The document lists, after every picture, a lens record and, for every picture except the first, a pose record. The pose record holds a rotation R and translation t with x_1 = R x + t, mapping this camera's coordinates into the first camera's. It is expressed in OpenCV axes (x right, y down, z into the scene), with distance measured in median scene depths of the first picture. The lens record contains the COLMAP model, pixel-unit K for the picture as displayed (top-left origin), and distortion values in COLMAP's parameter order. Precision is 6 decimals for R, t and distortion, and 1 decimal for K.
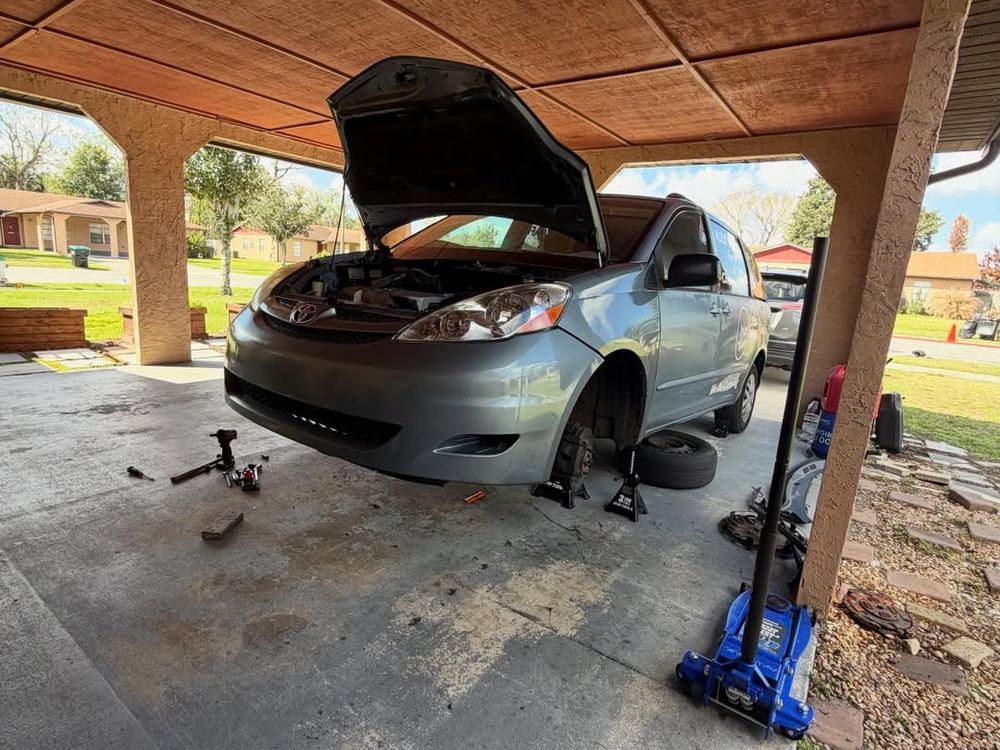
lens RADIAL K [[534.4, 0, 500.0], [0, 534.4, 375.0], [0, 0, 1]] dist [0.002855, 0.000528]
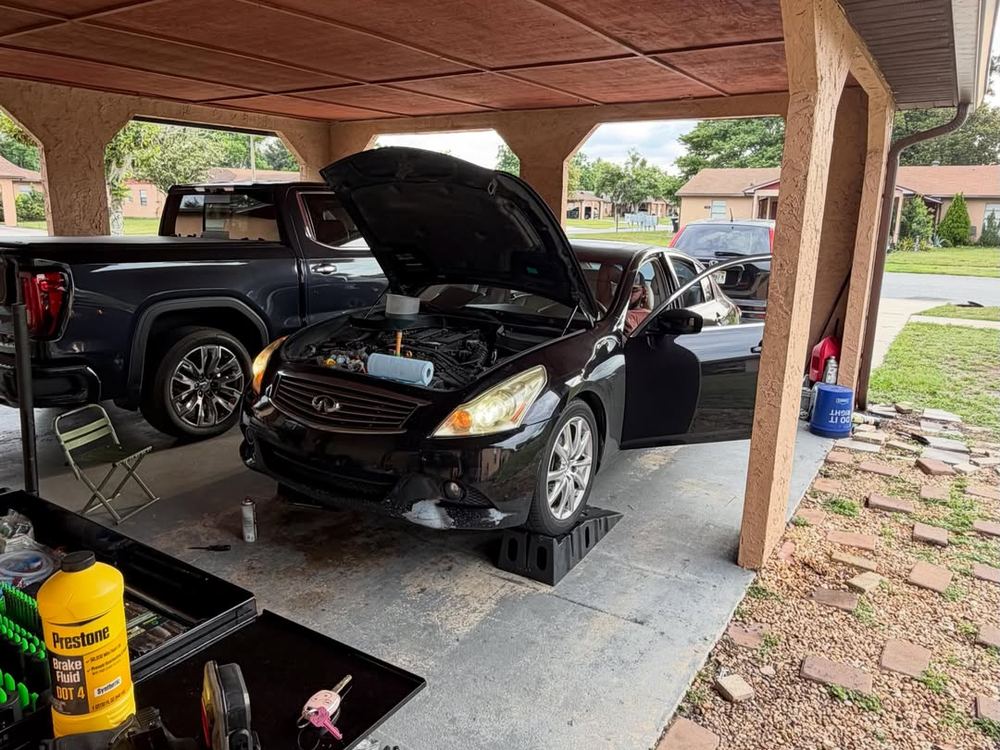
lens RADIAL K [[702.6, 0, 500.0], [0, 702.6, 375.0], [0, 0, 1]] dist [-0.002969, -0.000849]
pose [[0.997421, -0.061908, 0.036327, -0.008228], [0.060599, 0.997509, 0.036101, -0.067497], [-0.038472, -0.033806, 0.998688, -0.522012]]
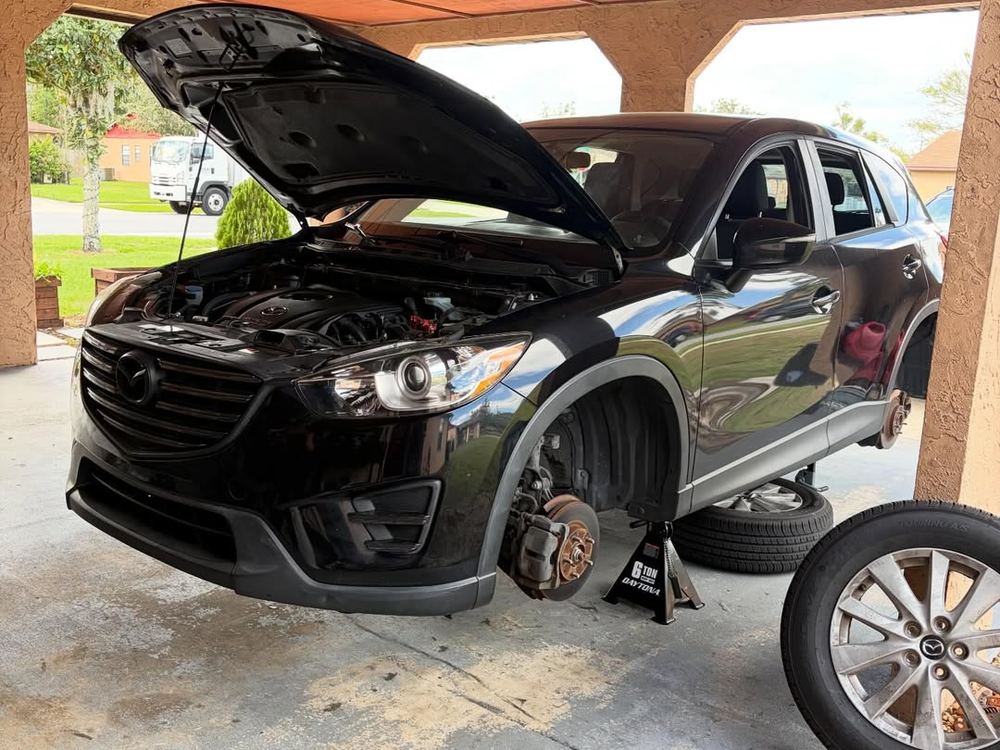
lens RADIAL K [[1009.7, 0, 500.0], [0, 1009.7, 375.0], [0, 0, 1]] dist [0.005282, -0.001462]
pose [[0.995804, -0.008470, -0.091121, 0.179095], [0.007228, 0.999877, -0.013954, 0.020263], [0.091227, 0.013237, 0.995742, -0.332973]]
